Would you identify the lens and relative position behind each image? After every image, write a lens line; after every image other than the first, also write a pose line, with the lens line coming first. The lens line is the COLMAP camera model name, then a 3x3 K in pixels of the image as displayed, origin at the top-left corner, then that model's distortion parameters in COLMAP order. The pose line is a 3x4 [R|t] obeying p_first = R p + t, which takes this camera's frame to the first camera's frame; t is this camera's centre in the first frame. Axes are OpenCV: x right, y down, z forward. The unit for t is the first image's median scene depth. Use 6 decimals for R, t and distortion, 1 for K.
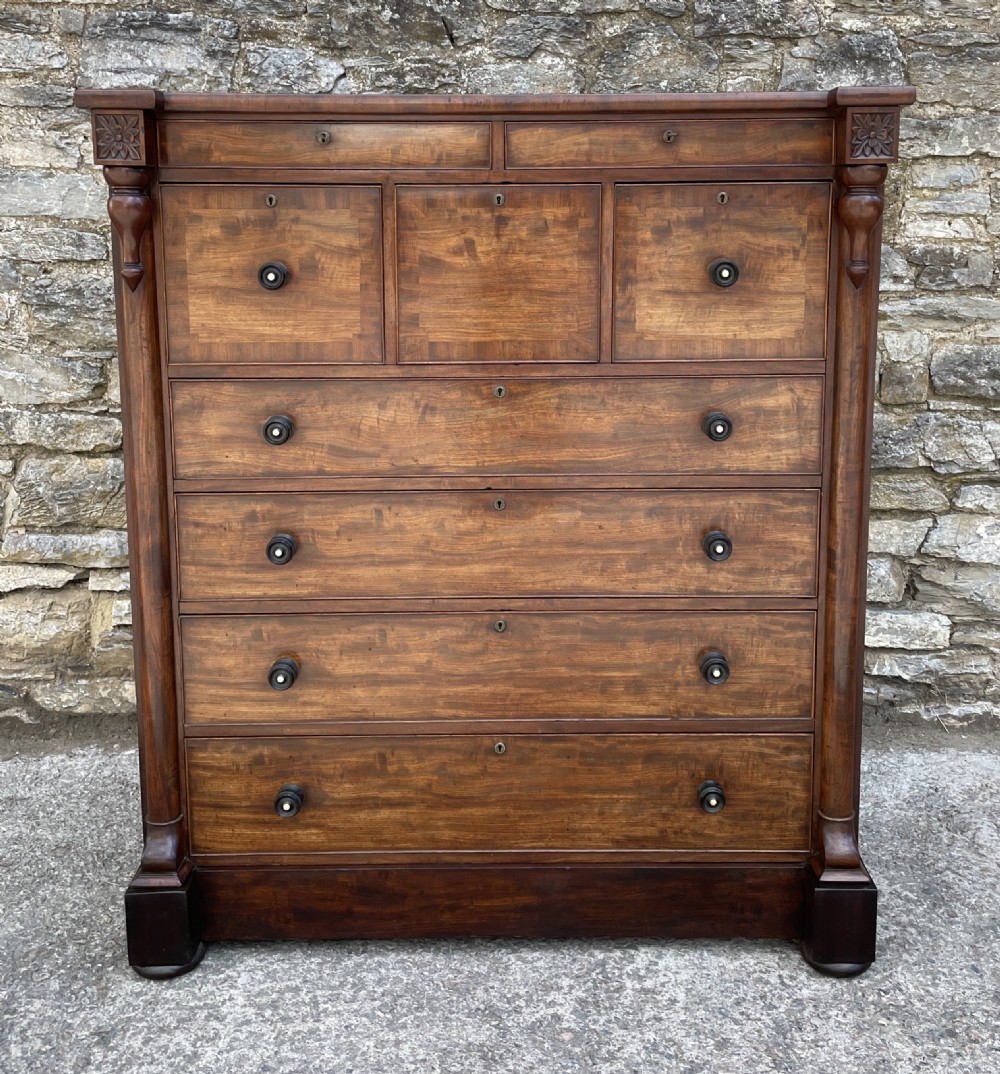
lens RADIAL K [[1221.1, 0, 532.1], [0, 1221.1, 391.2], [0, 0, 1]] dist [0.057381, 0.000000]
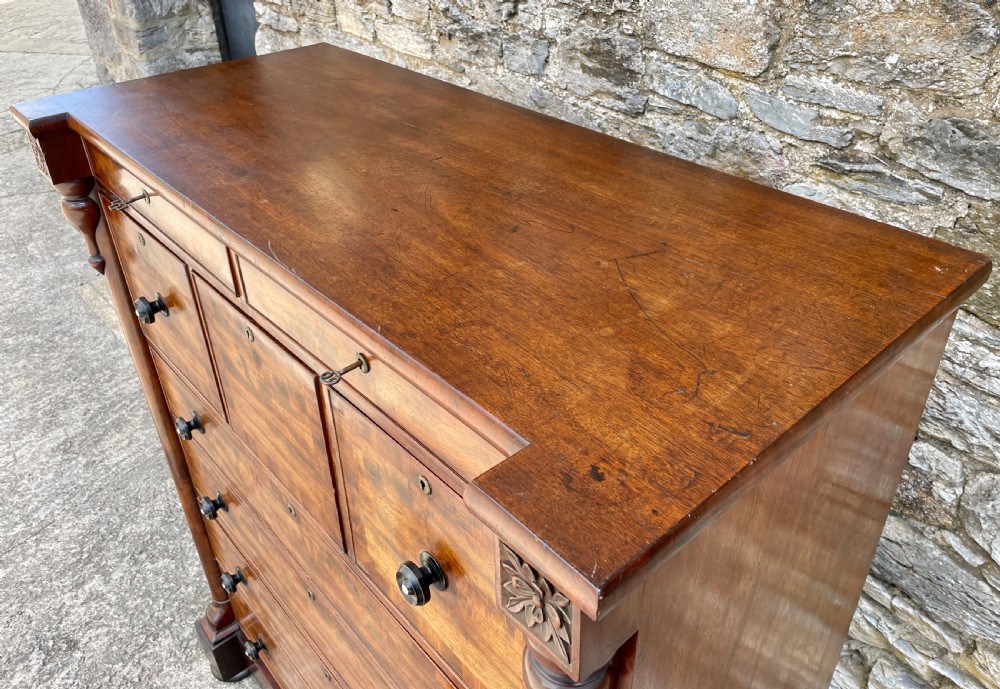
lens RADIAL K [[771.7, 0, 498.4], [0, 771.7, 306.1], [0, 0, 1]] dist [0.078800, -0.110378]
pose [[0.652313, 0.391221, -0.649179, 0.362923], [-0.103044, 0.894316, 0.435409, -0.374534], [0.750912, -0.217129, 0.623687, 0.747487]]
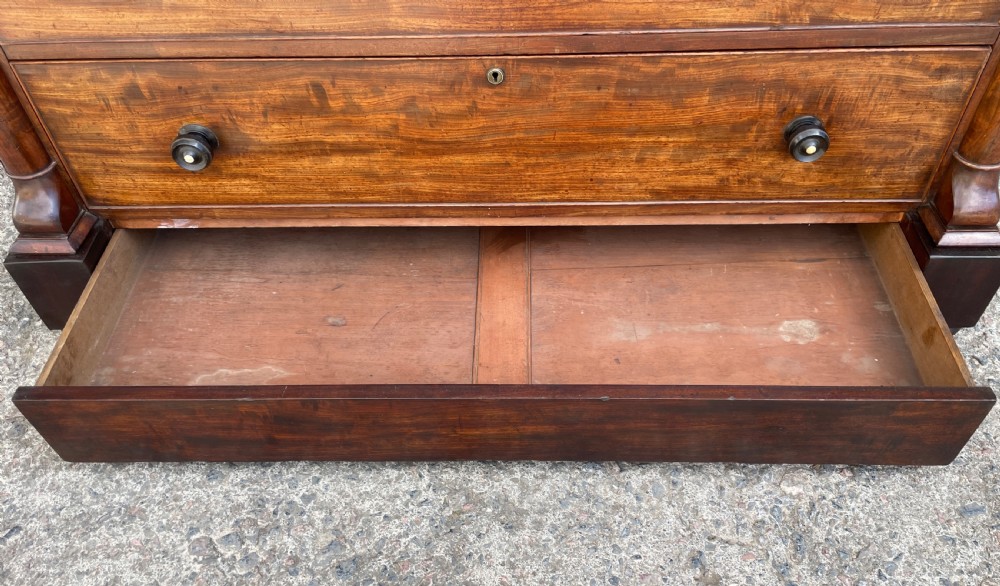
lens RADIAL K [[769.4, 0, 511.7], [0, 769.4, 286.5], [0, 0, 1]] dist [0.074756, -0.109259]
pose [[0.999804, -0.002857, -0.019600, -0.009559], [0.014125, 0.796540, 0.604420, 0.130624], [0.013886, -0.604579, 0.796424, 0.600287]]
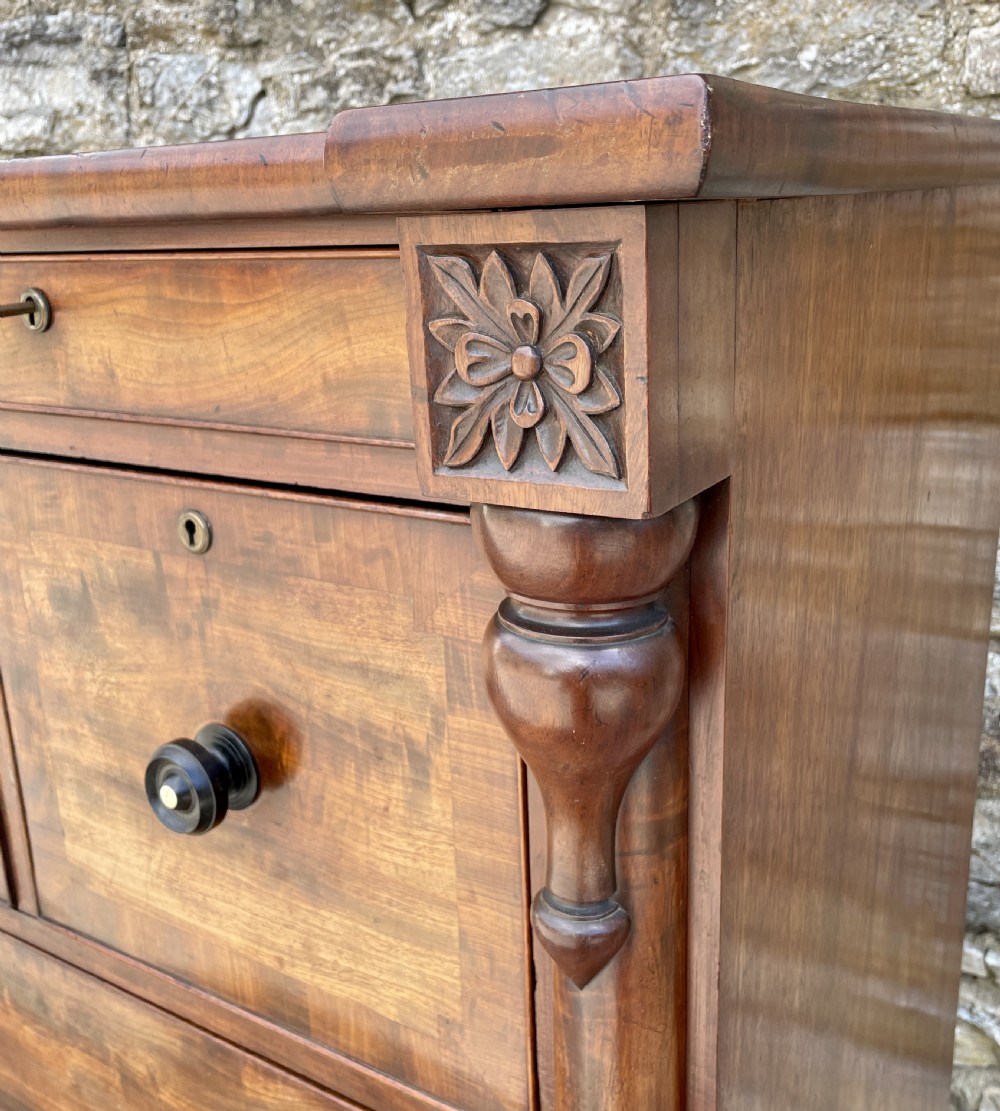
lens RADIAL K [[1166.3, 0, 486.1], [0, 1166.3, 551.8], [0, 0, 1]] dist [0.022426, 0.000000]
pose [[0.829193, 0.134066, -0.542647, 0.332419], [-0.047879, 0.984278, 0.170014, -0.186911], [0.556908, -0.114993, 0.822575, 0.752922]]
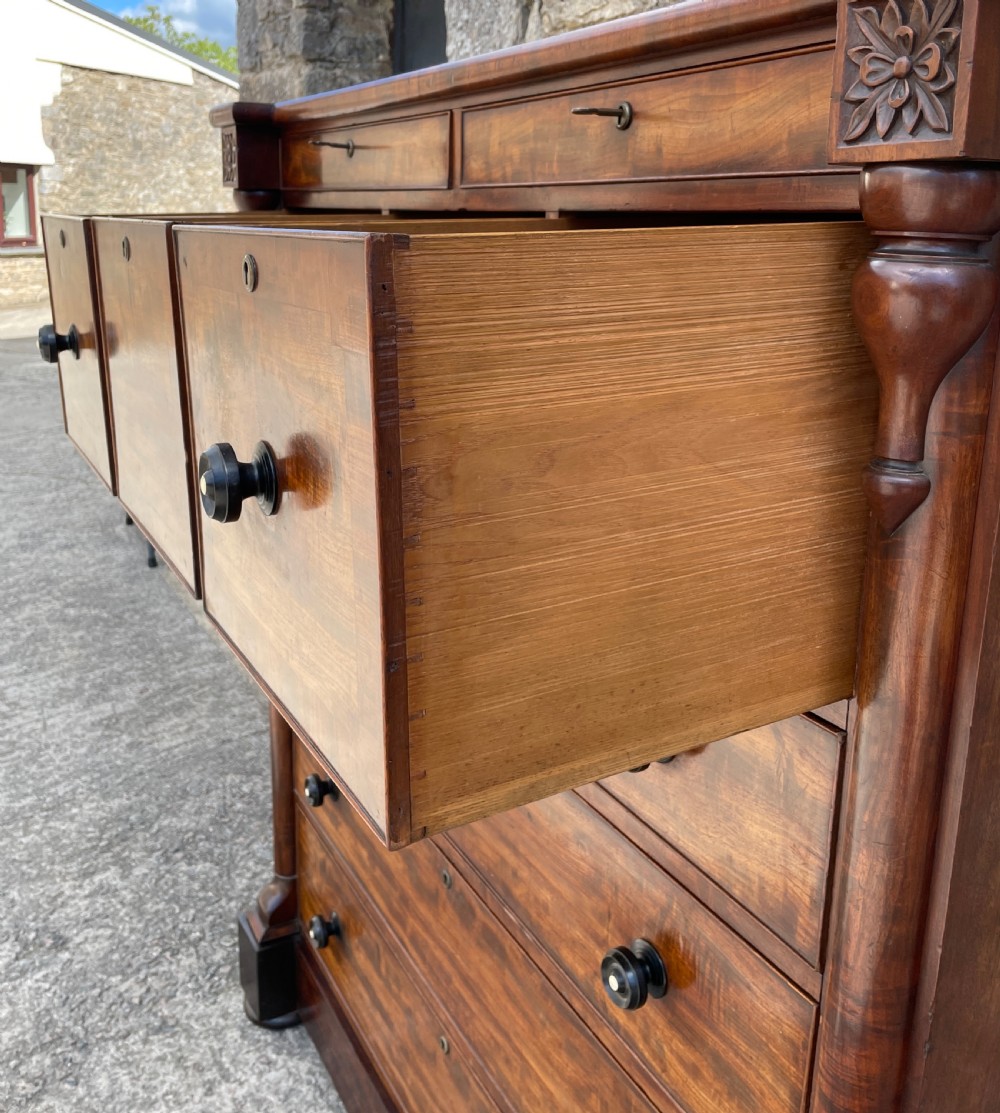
lens RADIAL K [[1051.0, 0, 500.4], [0, 1051.0, 437.1], [0, 0, 1]] dist [0.001998, 0.000000]
pose [[0.483263, 0.194247, -0.853654, 0.419444], [-0.161425, 0.978127, 0.131187, -0.121018], [0.860464, 0.074403, 0.504049, 0.701579]]
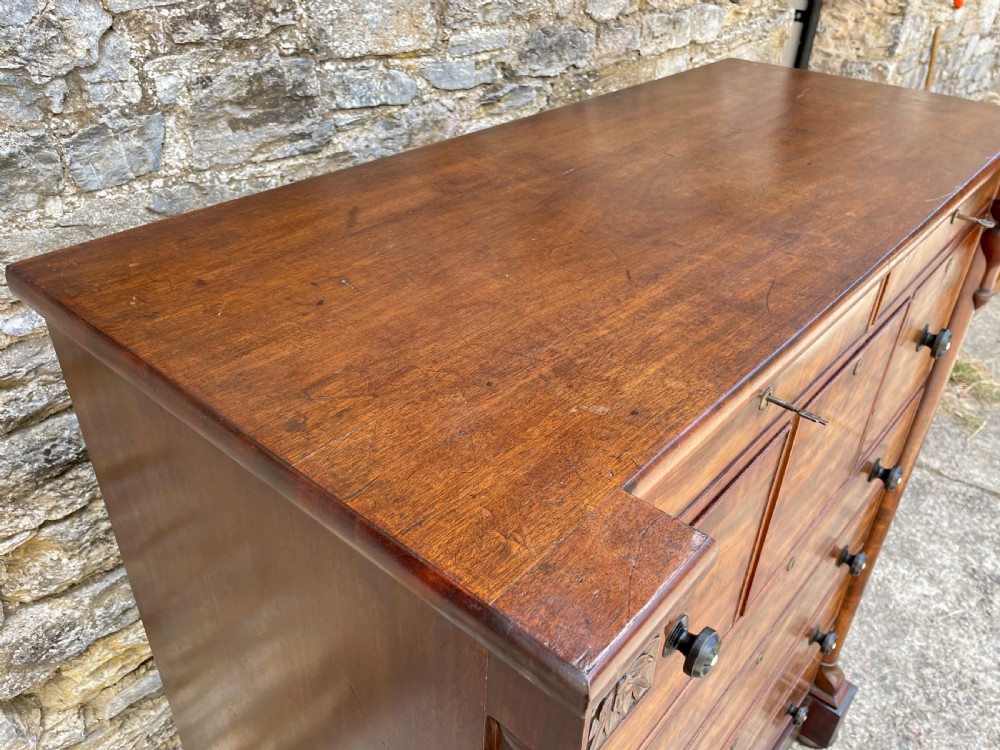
lens RADIAL K [[776.5, 0, 512.2], [0, 776.5, 376.8], [0, 0, 1]] dist [0.070975, -0.100363]
pose [[0.655698, -0.392704, 0.644859, -0.409849], [0.081206, 0.885818, 0.456871, -0.341529], [-0.750643, -0.247203, 0.612720, 0.803728]]
